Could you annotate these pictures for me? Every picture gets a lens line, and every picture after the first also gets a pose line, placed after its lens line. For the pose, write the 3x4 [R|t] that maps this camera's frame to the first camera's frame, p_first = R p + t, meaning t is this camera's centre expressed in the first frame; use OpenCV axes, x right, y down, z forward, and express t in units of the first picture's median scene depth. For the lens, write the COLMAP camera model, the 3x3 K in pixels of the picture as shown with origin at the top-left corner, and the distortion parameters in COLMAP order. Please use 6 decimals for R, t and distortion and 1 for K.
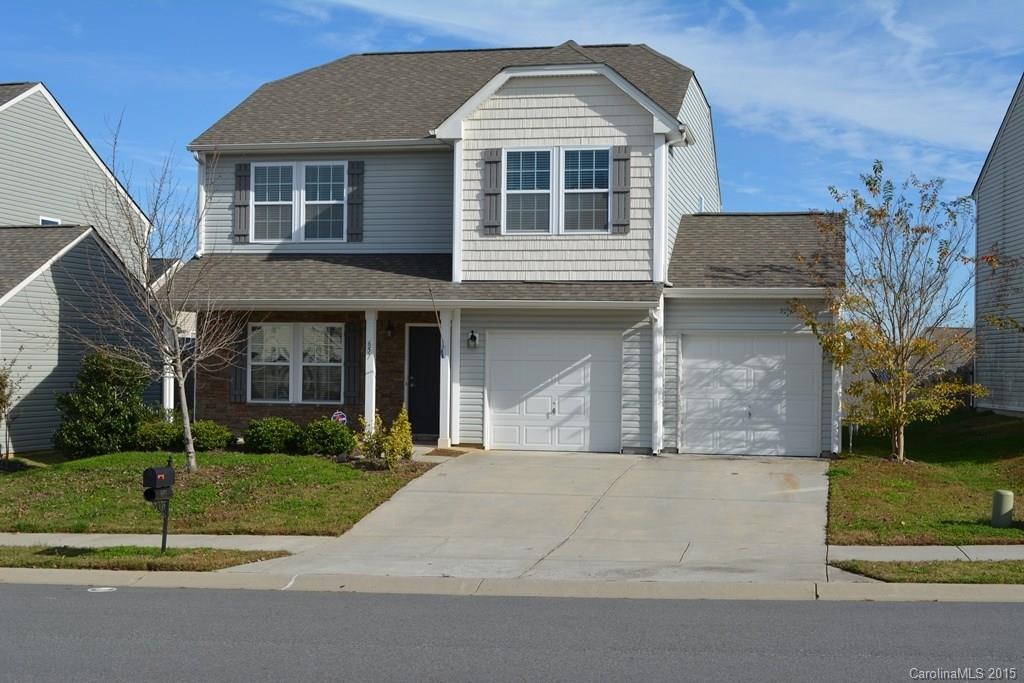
lens RADIAL K [[1454.2, 0, 512.0], [0, 1454.2, 341.5], [0, 0, 1]] dist [-0.006471, -0.005902]
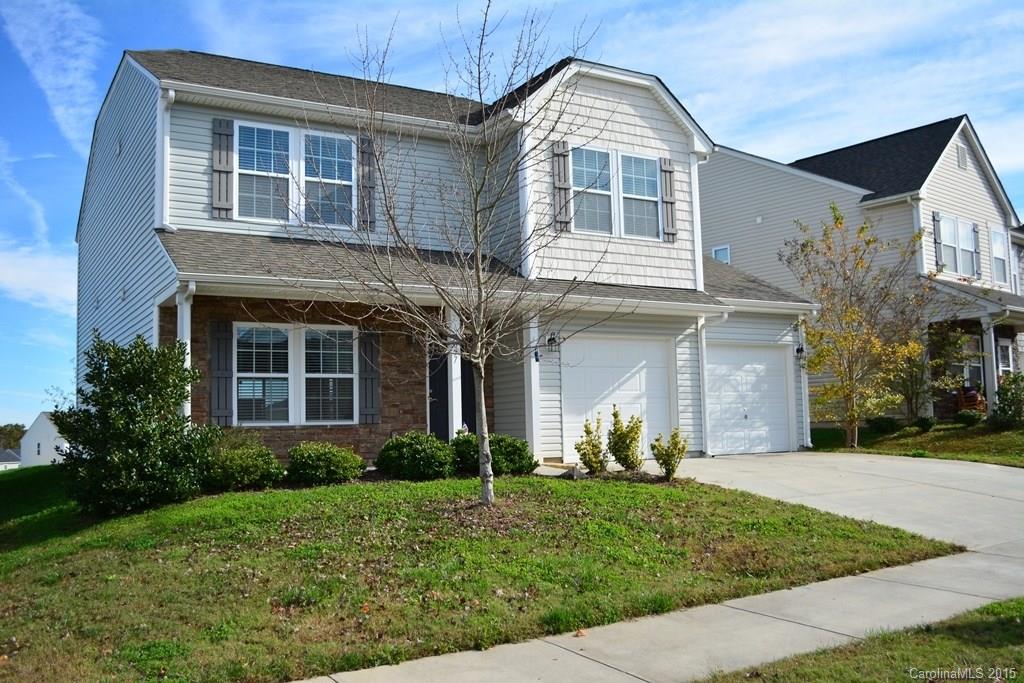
lens RADIAL K [[934.3, 0, 511.0], [0, 934.3, 352.1], [0, 0, 1]] dist [-0.068174, 0.002598]
pose [[0.731512, 0.025609, 0.681348, -0.444924], [0.025364, 0.997581, -0.064727, 0.041929], [-0.681357, 0.064630, 0.729093, 0.592694]]
